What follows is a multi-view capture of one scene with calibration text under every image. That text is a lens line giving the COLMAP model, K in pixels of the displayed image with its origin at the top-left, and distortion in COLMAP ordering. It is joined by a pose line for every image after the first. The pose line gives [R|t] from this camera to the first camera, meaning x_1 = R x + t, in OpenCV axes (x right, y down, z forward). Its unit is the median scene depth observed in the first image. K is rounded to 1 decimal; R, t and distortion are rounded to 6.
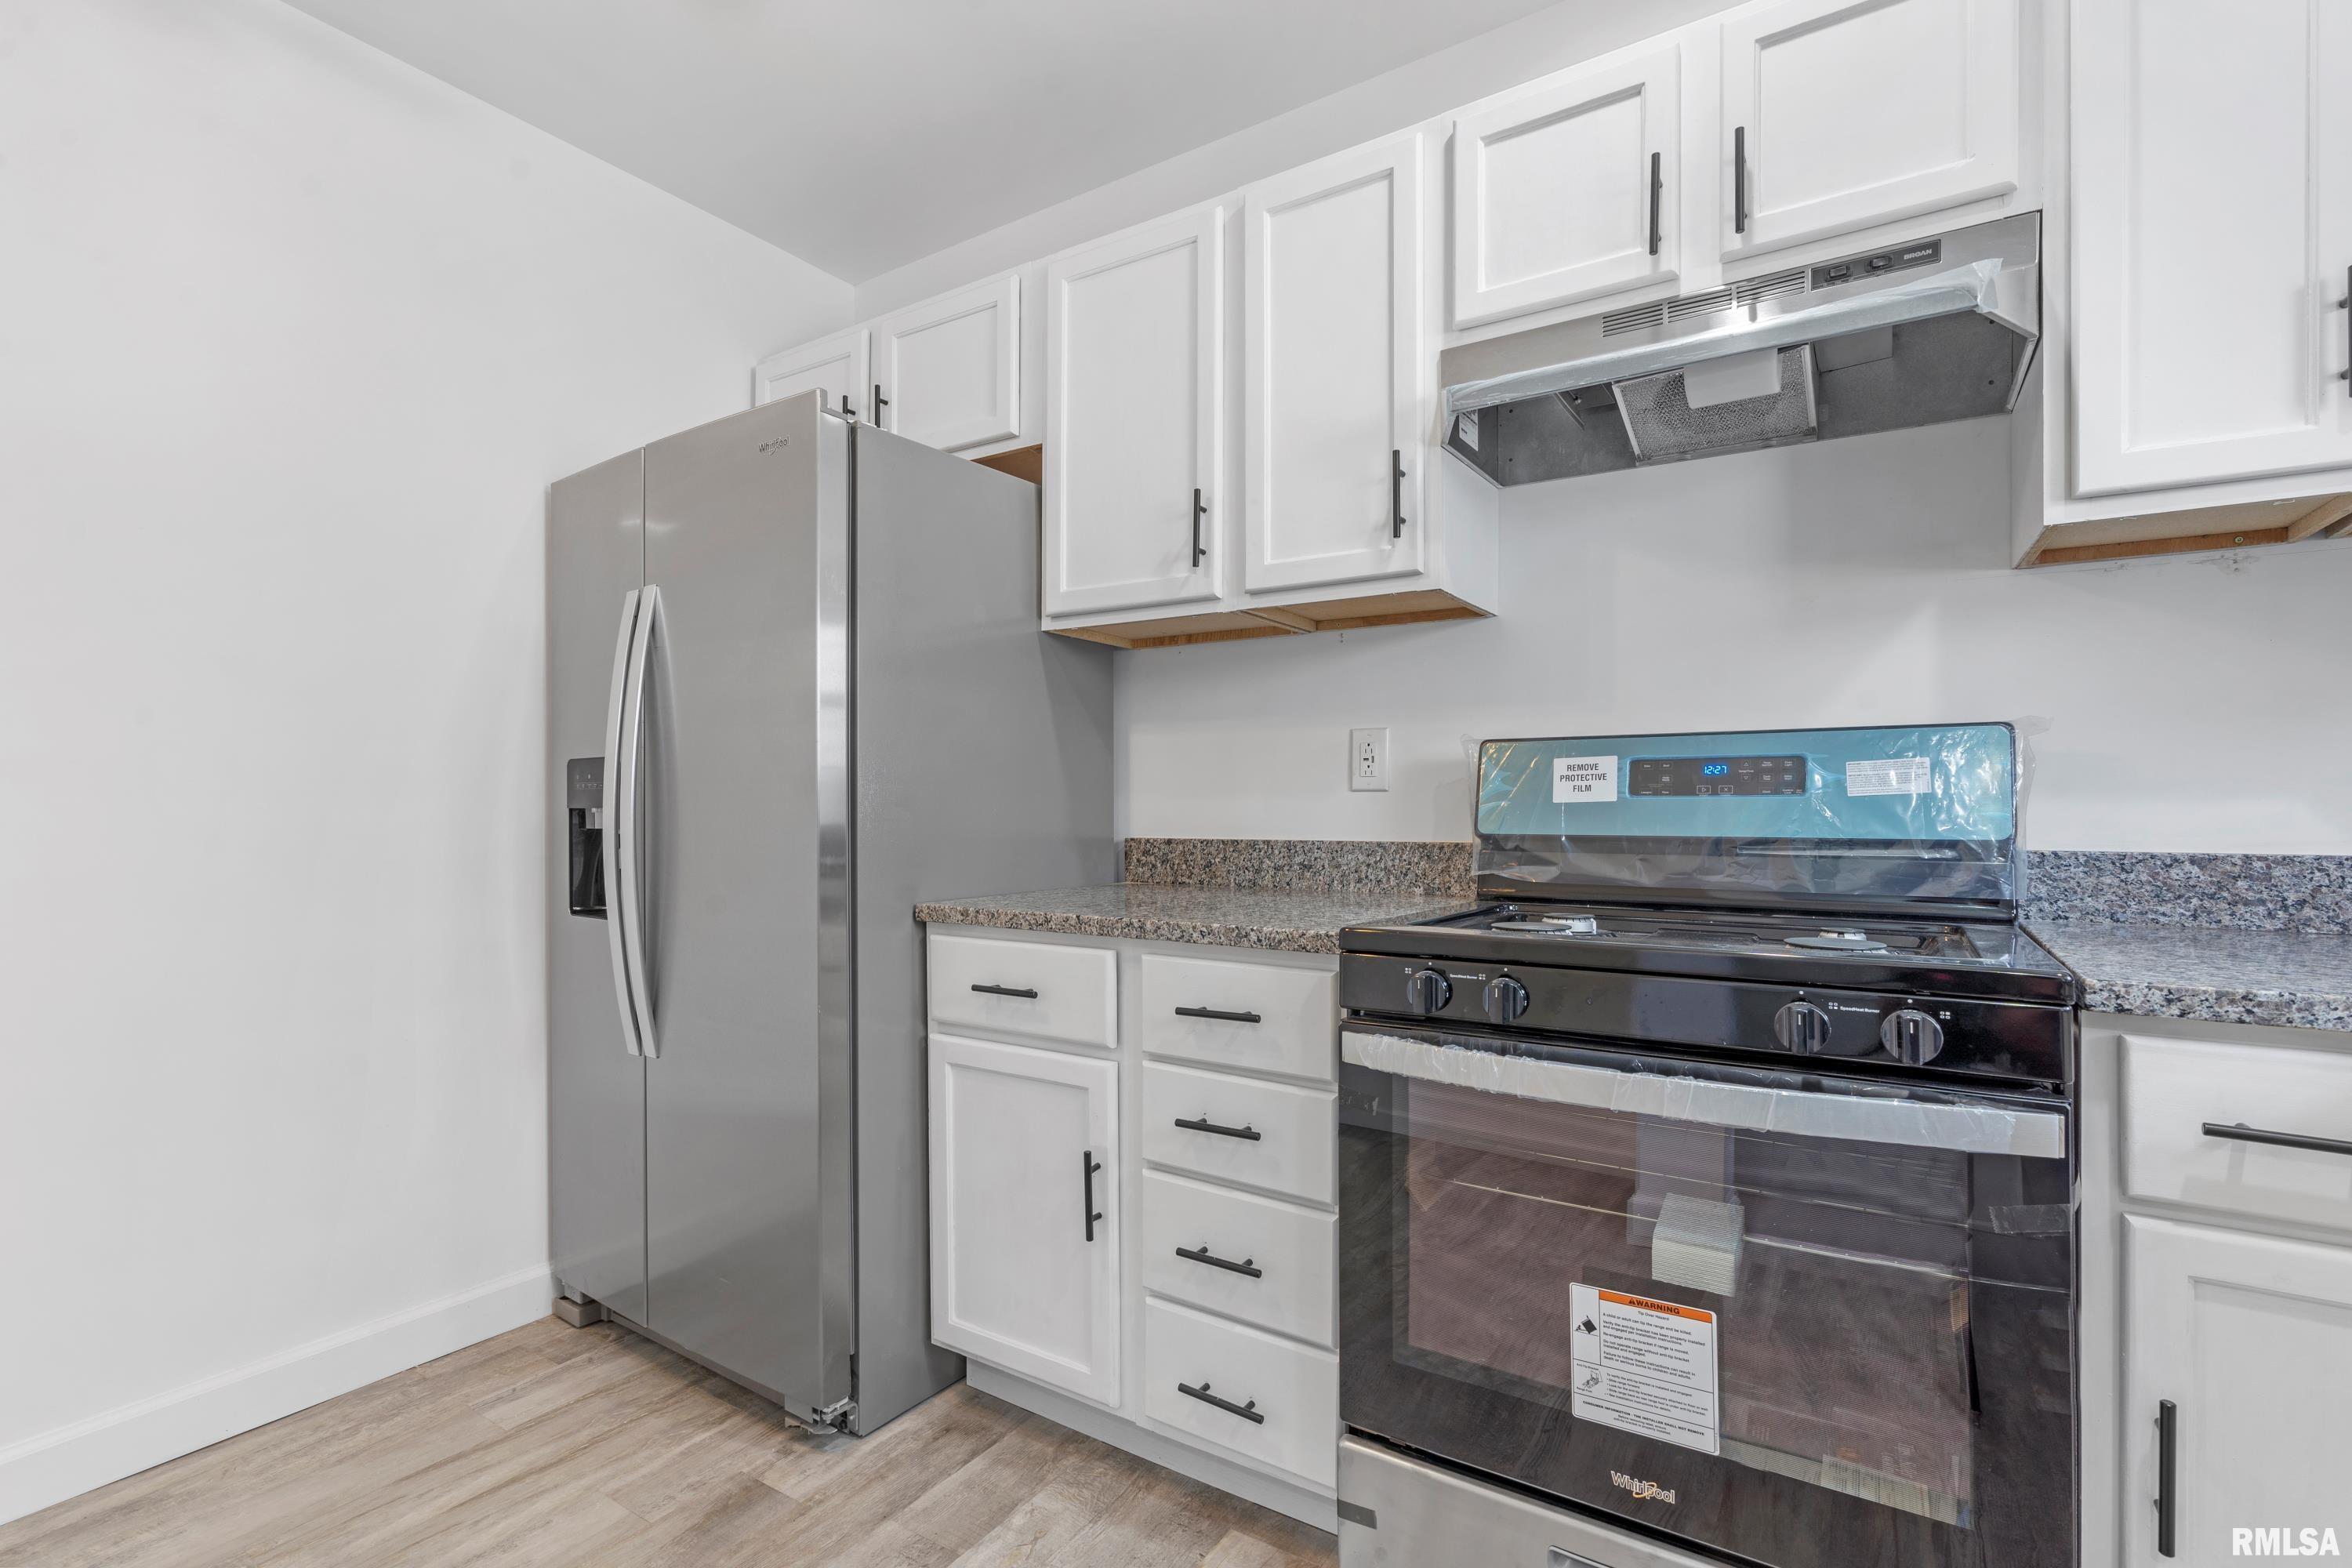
lens RADIAL K [[1073.8, 0, 1176.4], [0, 1073.8, 801.2], [0, 0, 1]] dist [-0.010773, 0.001938]
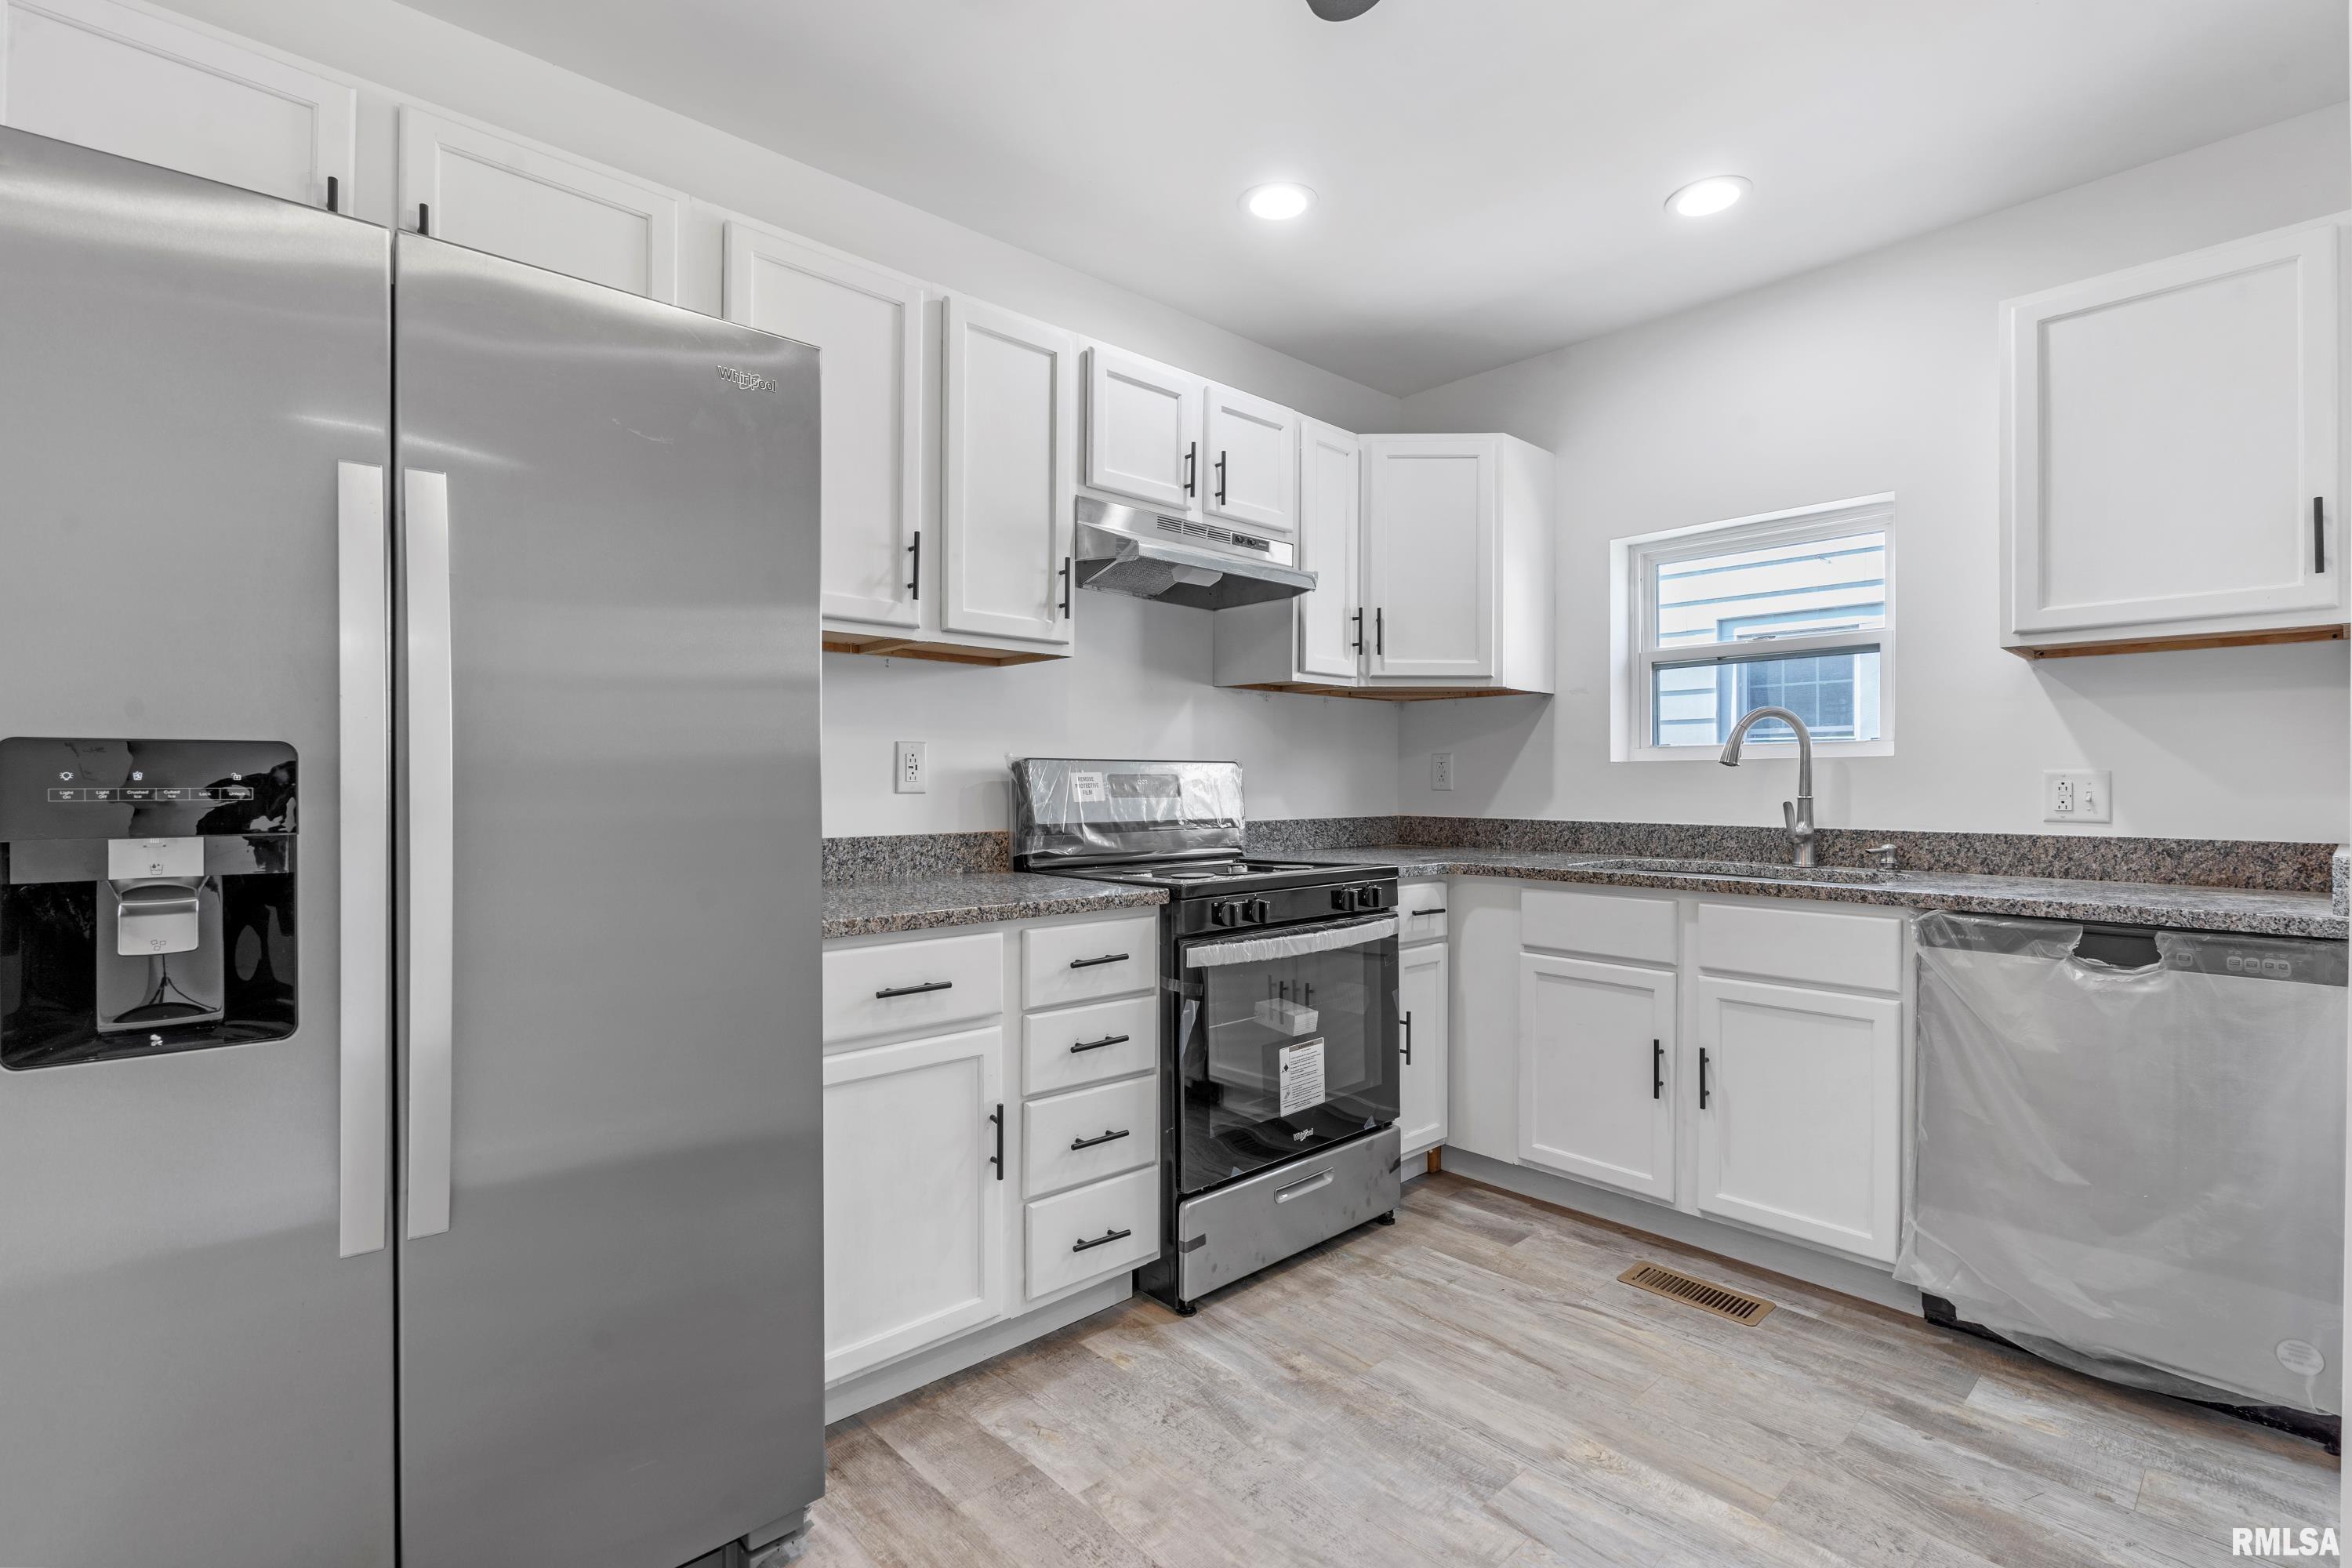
lens RADIAL K [[1073.8, 0, 1177.8], [0, 1073.8, 781.9], [0, 0, 1]] dist [-0.010773, 0.001938]
pose [[0.248047, 0.002233, 0.968746, -1.137819], [-0.002184, 0.999996, -0.001746, -0.025825], [-0.968746, -0.001682, 0.248051, 0.499986]]
